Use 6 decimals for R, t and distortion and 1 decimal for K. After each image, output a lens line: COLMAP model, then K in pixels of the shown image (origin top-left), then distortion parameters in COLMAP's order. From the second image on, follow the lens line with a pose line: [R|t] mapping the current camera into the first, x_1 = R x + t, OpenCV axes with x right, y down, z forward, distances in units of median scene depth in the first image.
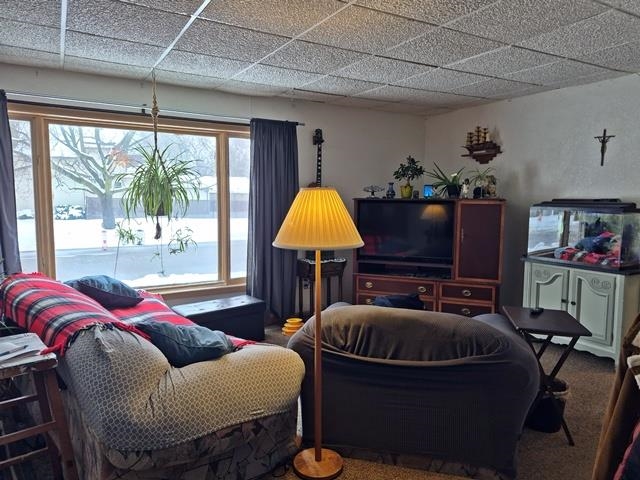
lens RADIAL K [[431.9, 0, 320.0], [0, 431.9, 240.0], [0, 0, 1]] dist [0.001015, 0.000272]
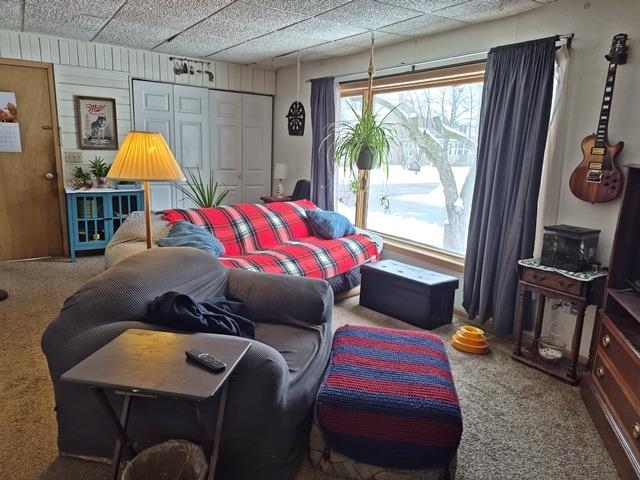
lens RADIAL K [[431.9, 0, 320.0], [0, 431.9, 240.0], [0, 0, 1]] dist [0.001015, 0.000272]
pose [[0.137527, 0.215422, -0.966788, 0.596368], [-0.084791, 0.975040, 0.205200, -0.095424], [0.986862, 0.053754, 0.152361, 0.640403]]
